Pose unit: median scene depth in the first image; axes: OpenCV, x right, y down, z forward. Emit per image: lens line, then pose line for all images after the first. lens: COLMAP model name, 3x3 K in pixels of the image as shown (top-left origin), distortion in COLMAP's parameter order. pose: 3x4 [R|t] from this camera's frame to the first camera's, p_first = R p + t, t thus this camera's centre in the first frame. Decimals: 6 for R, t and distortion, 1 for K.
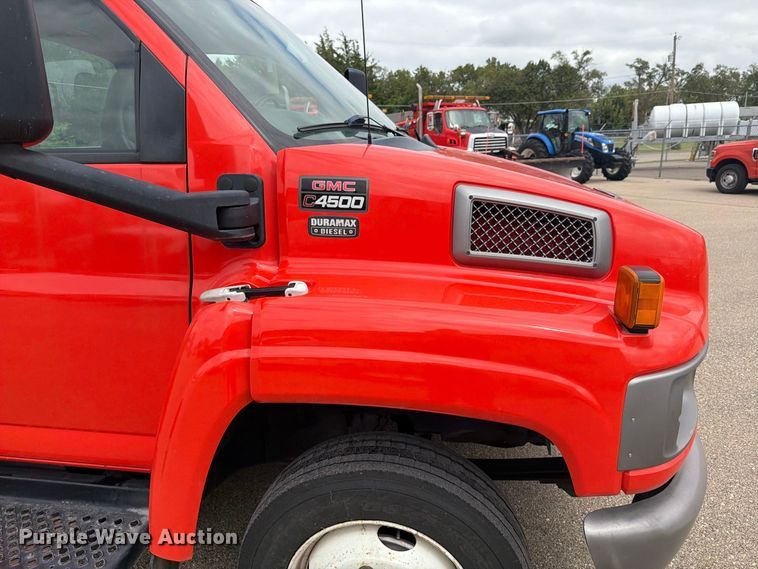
lens RADIAL K [[548.5, 0, 379.0], [0, 548.5, 284.5], [0, 0, 1]] dist [0.096706, -0.119945]
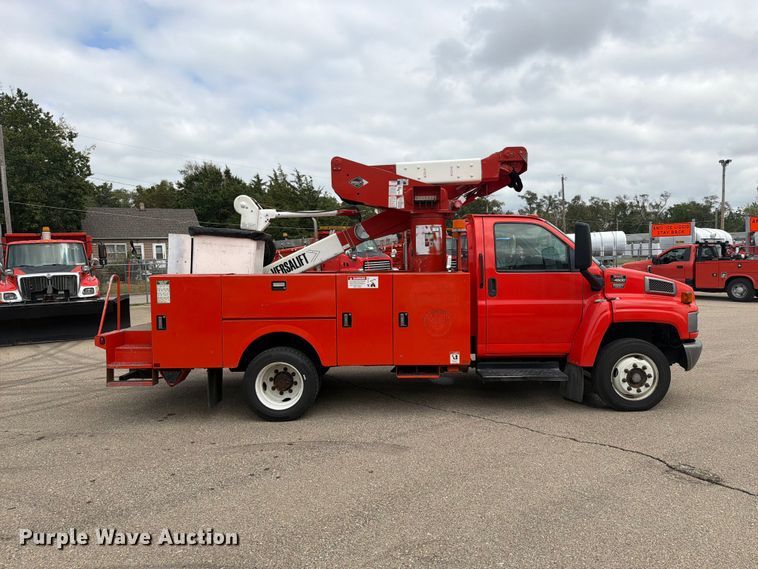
lens RADIAL K [[548.5, 0, 379.0], [0, 548.5, 284.5], [0, 0, 1]] dist [0.096706, -0.119945]
pose [[0.987164, -0.009166, 0.159447, -0.080145], [0.041419, 0.978887, -0.200162, 0.020831], [-0.154246, 0.204196, 0.966702, -0.090068]]
